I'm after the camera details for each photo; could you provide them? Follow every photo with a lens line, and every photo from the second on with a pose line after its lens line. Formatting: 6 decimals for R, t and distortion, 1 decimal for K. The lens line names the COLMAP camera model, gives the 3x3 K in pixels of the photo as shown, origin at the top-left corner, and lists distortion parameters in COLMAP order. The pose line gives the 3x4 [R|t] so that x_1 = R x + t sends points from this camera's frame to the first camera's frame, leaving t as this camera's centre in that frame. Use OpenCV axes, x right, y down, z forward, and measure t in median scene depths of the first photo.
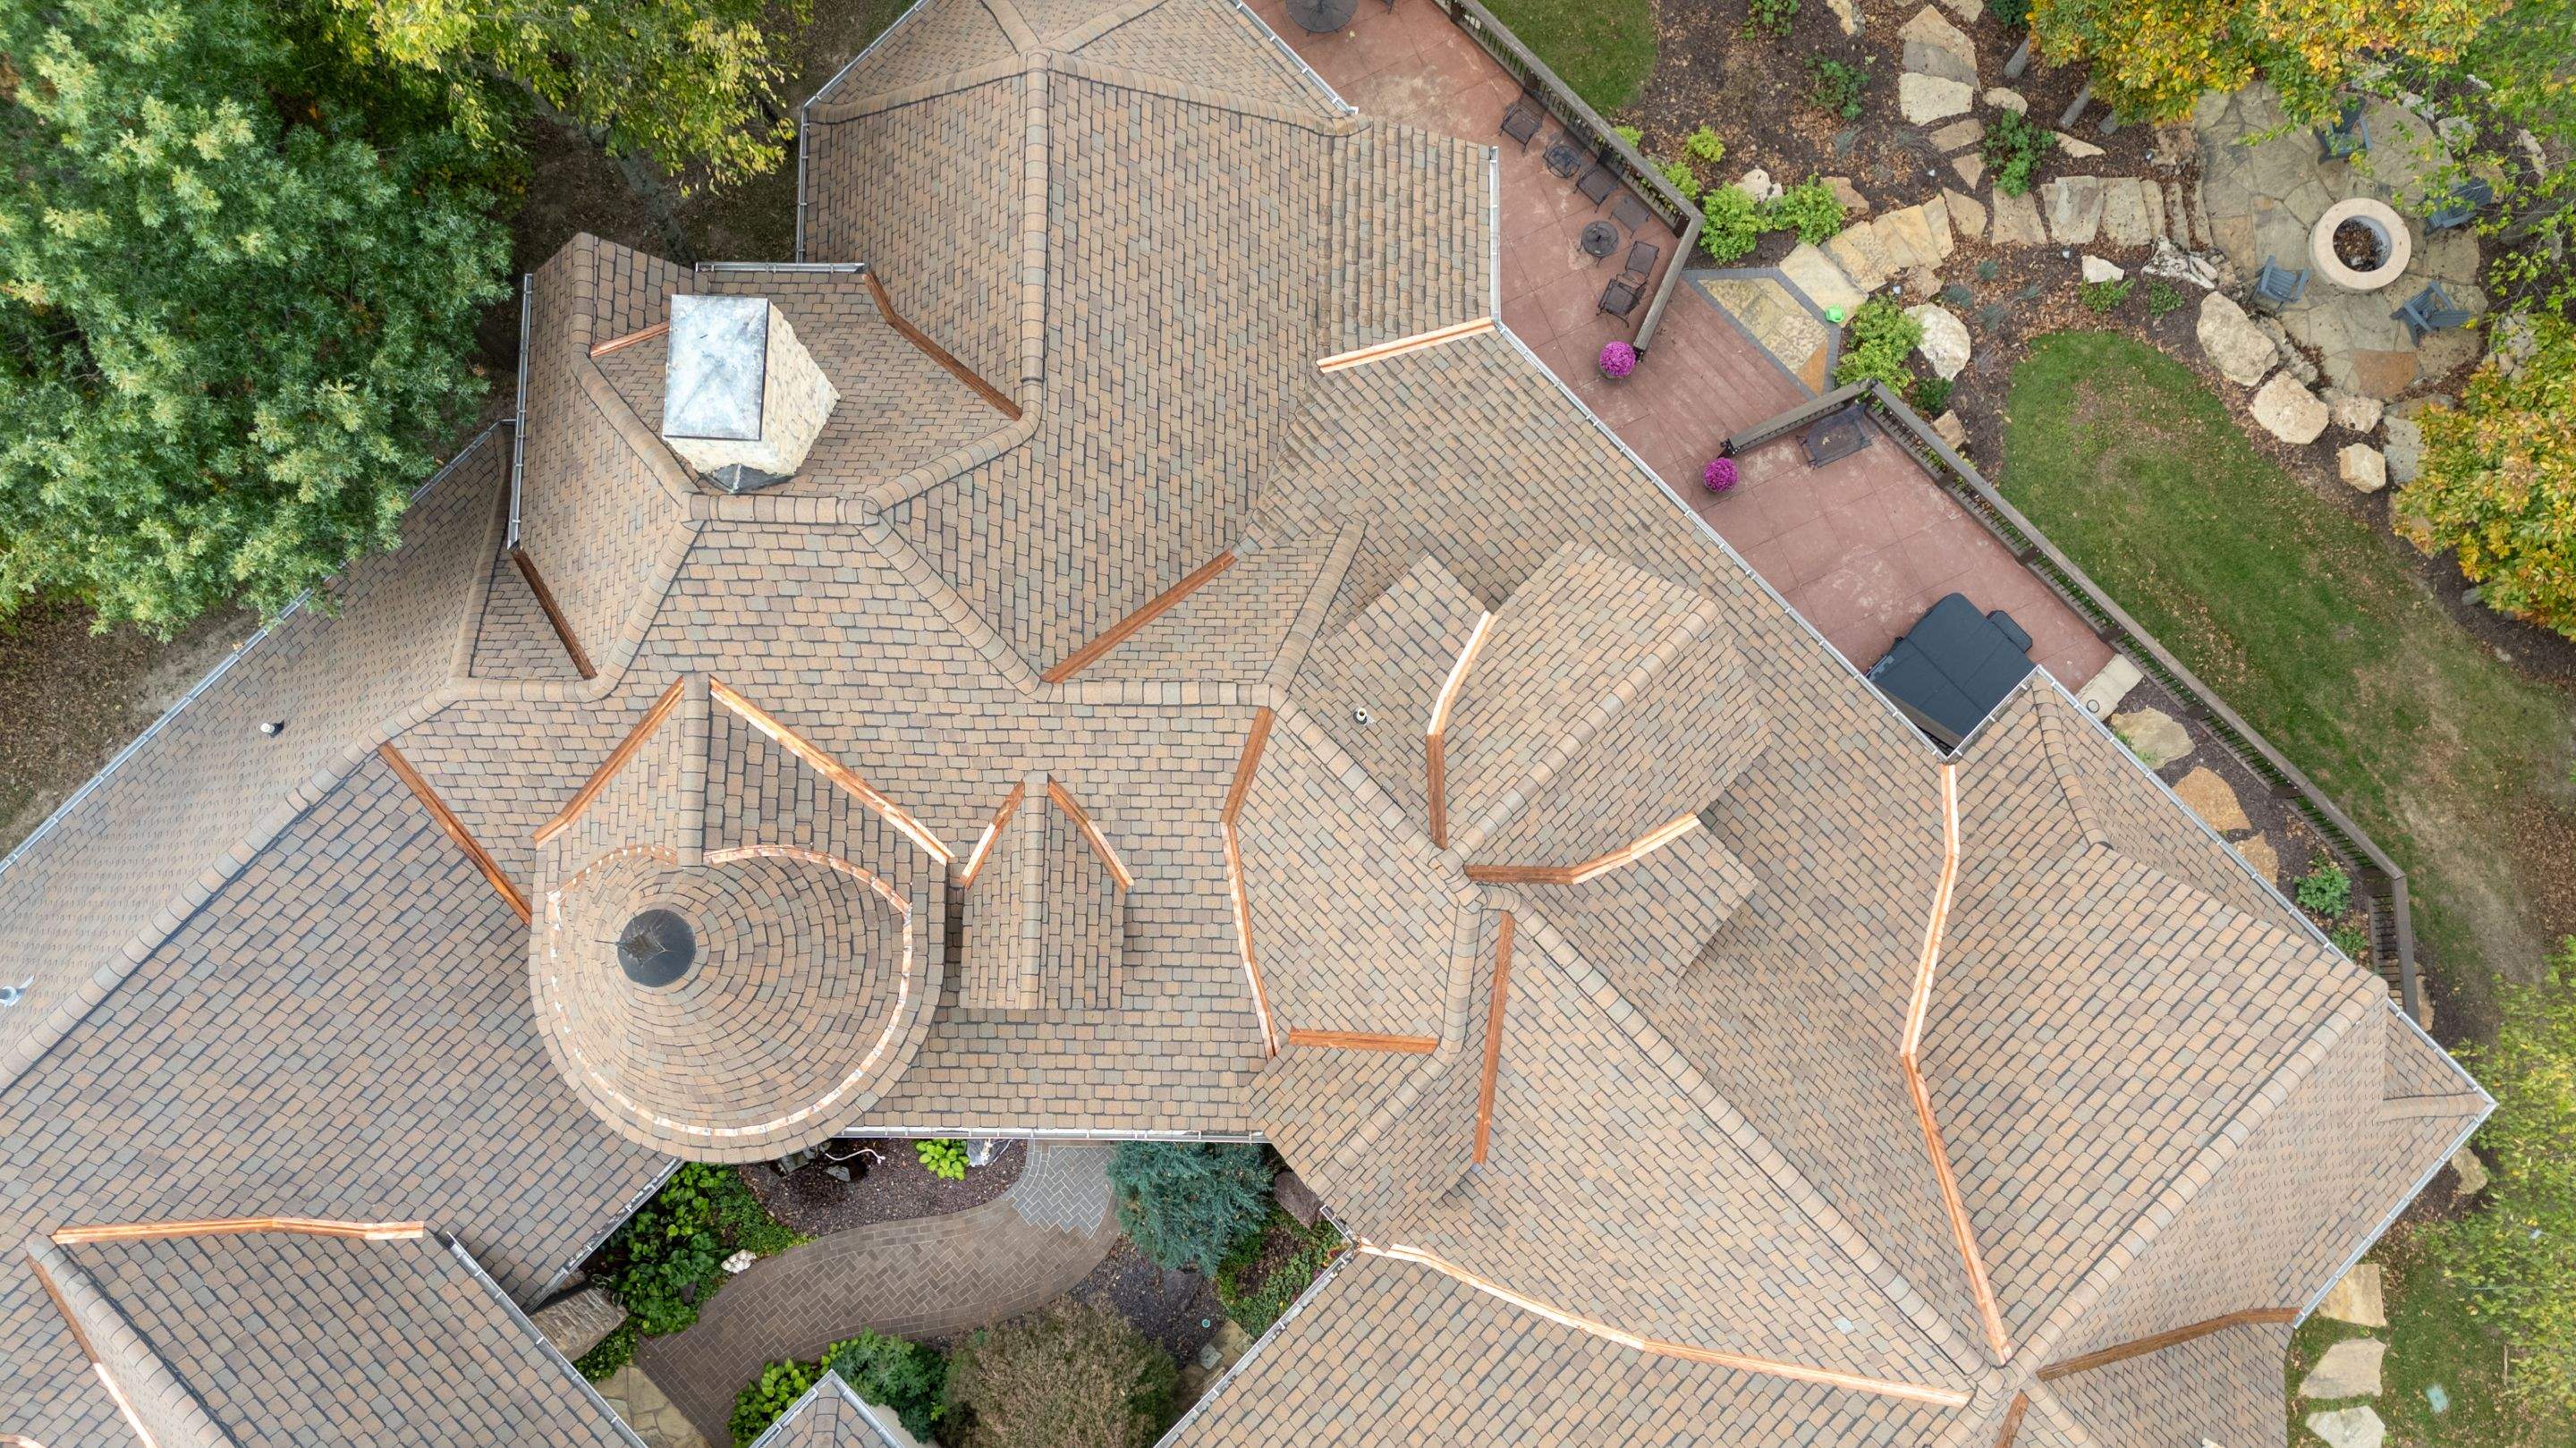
lens RADIAL K [[1886.8, 0, 1290.6], [0, 1886.8, 720.0], [0, 0, 1]] dist [0.082985, -0.089175]
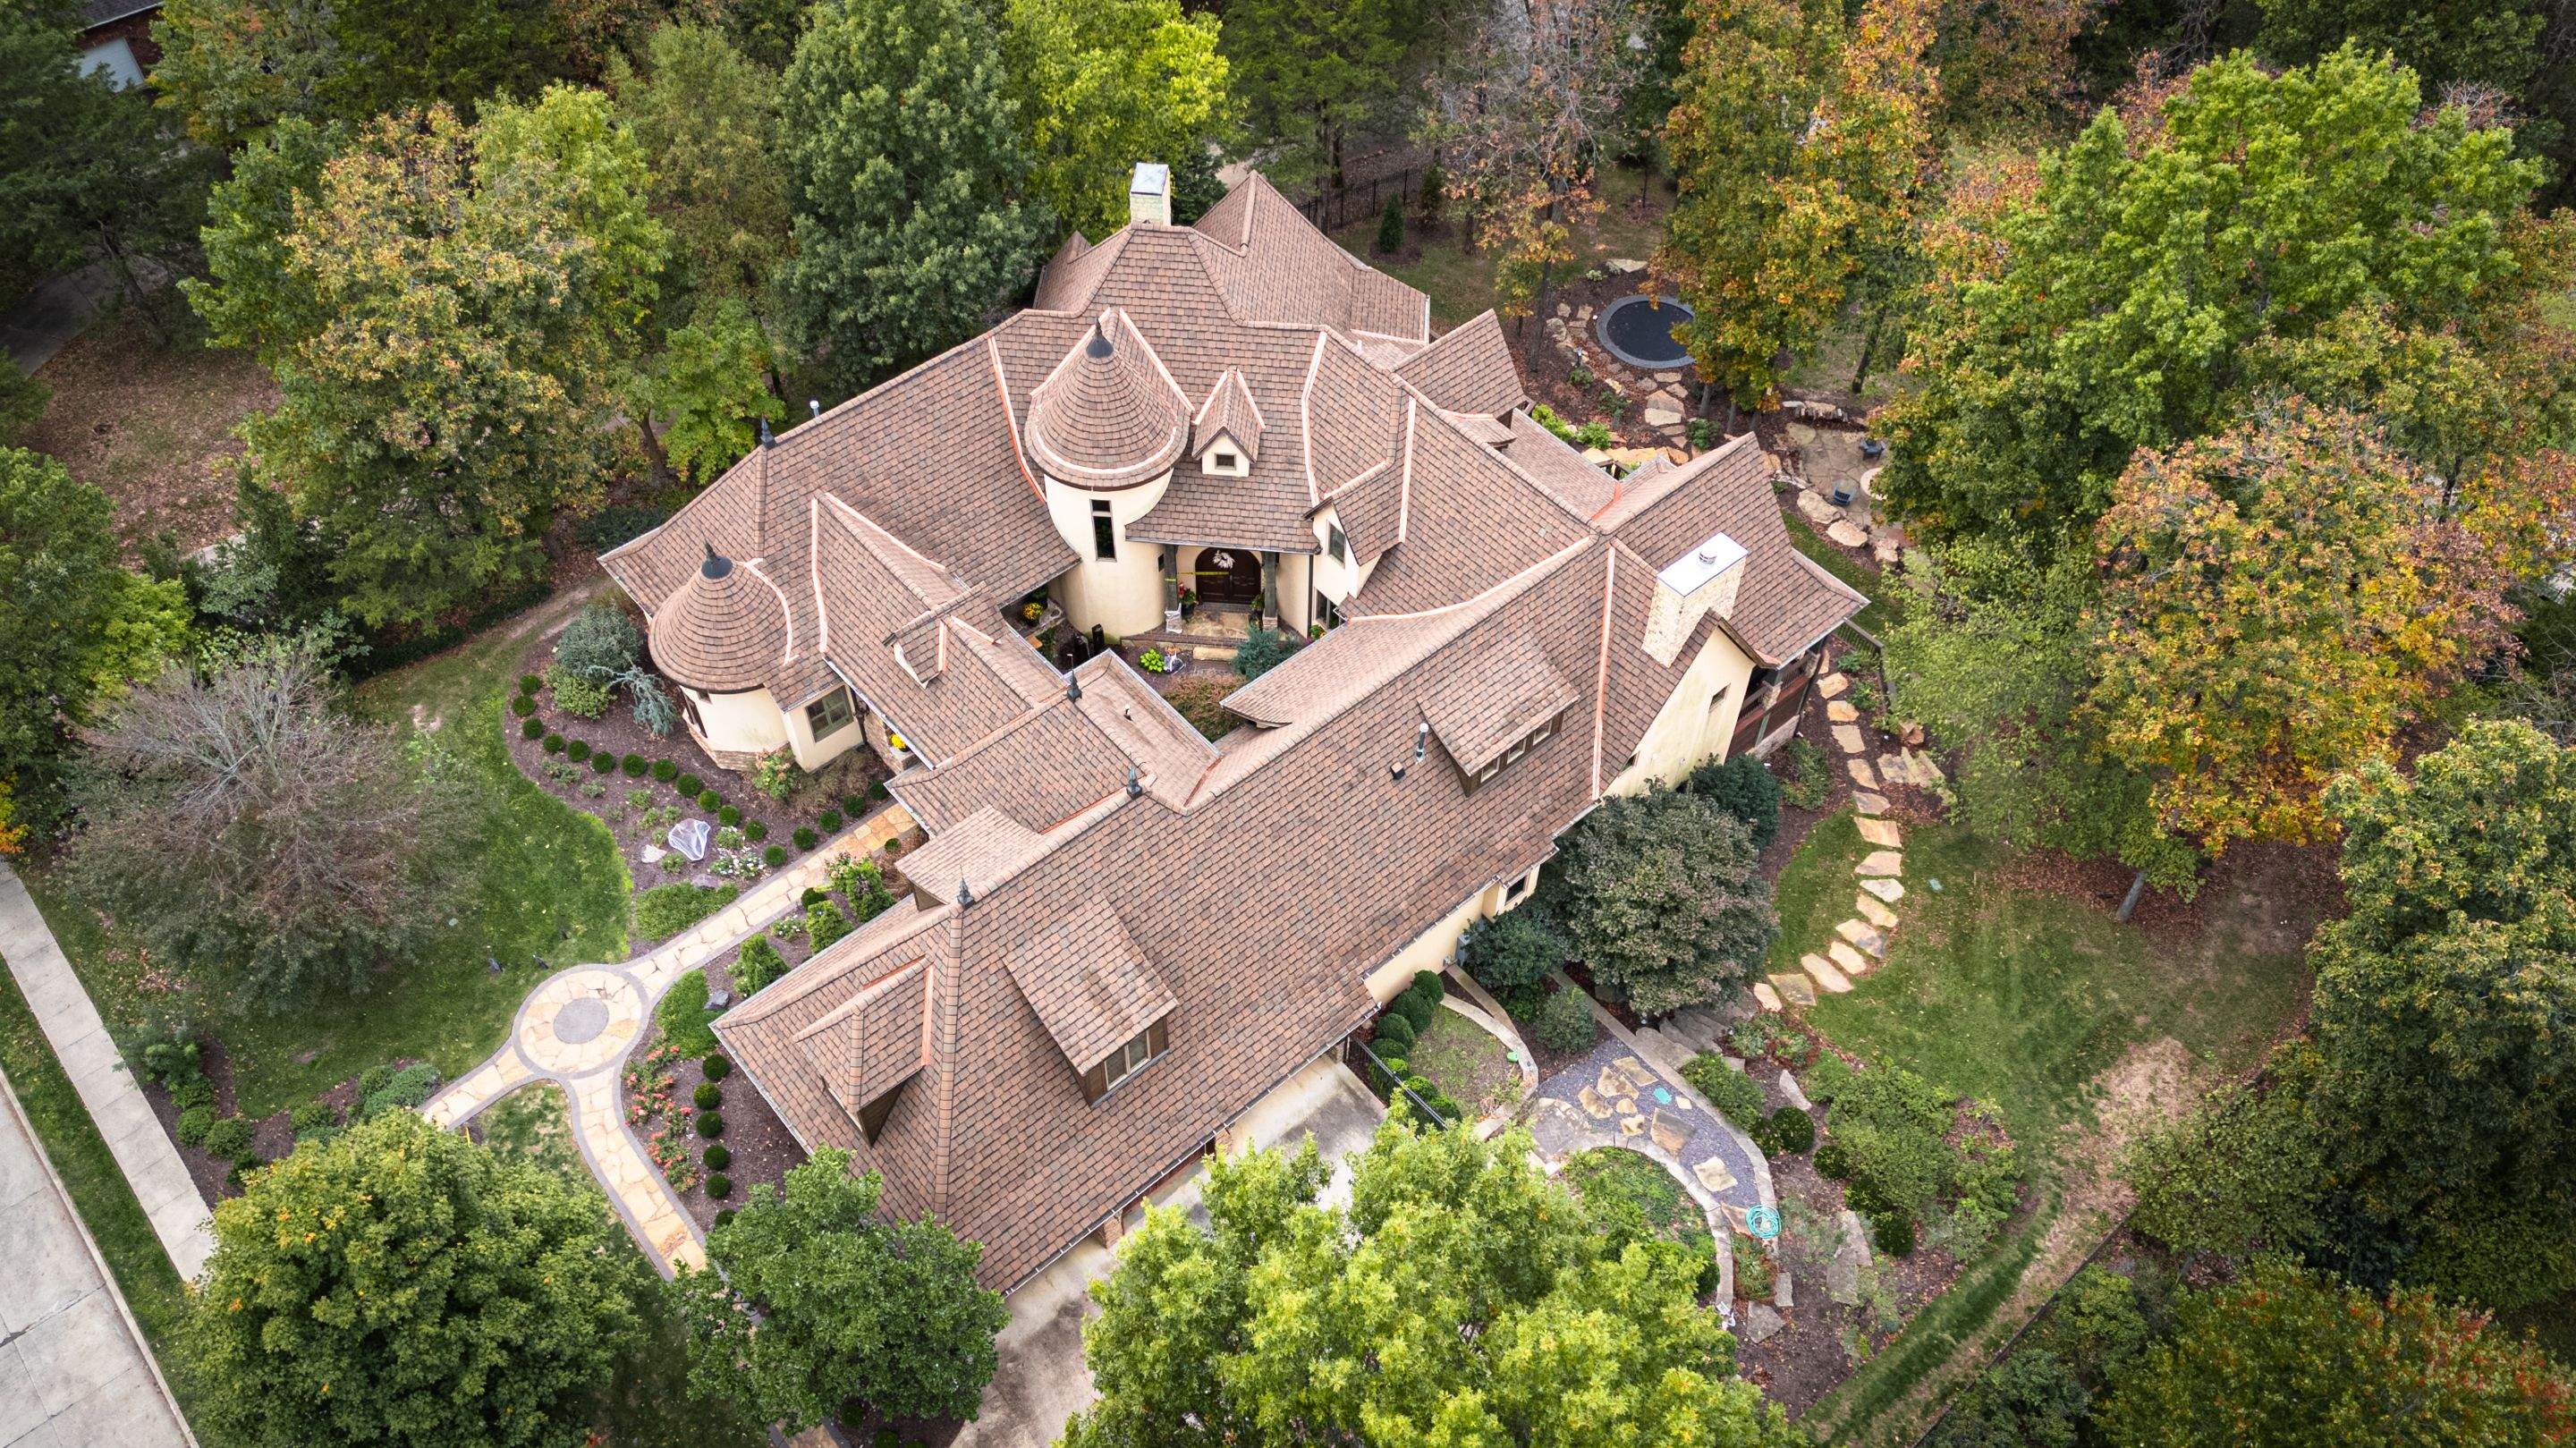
lens RADIAL K [[1886.8, 0, 1274.6], [0, 1886.8, 742.1], [0, 0, 1]] dist [0.082985, -0.089175]
pose [[0.997745, 0.047937, -0.046975, 0.064085], [-0.065429, 0.850654, -0.521639, 1.712354], [0.014954, 0.523536, 0.851872, -0.879125]]
